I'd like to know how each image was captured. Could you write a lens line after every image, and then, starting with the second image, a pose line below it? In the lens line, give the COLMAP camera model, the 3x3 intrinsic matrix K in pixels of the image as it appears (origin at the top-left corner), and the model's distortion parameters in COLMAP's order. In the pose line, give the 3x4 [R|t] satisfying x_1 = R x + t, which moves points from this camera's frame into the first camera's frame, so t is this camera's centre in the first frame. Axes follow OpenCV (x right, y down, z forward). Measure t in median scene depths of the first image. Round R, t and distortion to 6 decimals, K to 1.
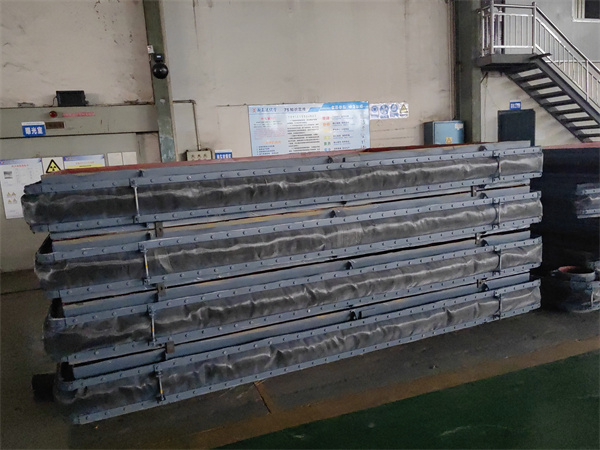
lens RADIAL K [[489.6, 0, 299.6], [0, 489.6, 227.3], [0, 0, 1]] dist [0.047187, -0.061306]
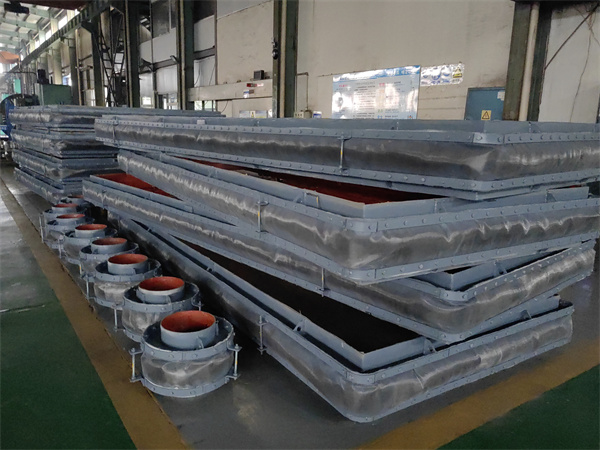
lens RADIAL K [[489.6, 0, 295.5], [0, 489.6, 230.8], [0, 0, 1]] dist [0.047187, -0.061306]
pose [[0.238284, 0.287378, -0.927704, 1.075958], [-0.160113, 0.953772, 0.254327, -0.171381], [0.957906, 0.087936, 0.273282, 0.601225]]
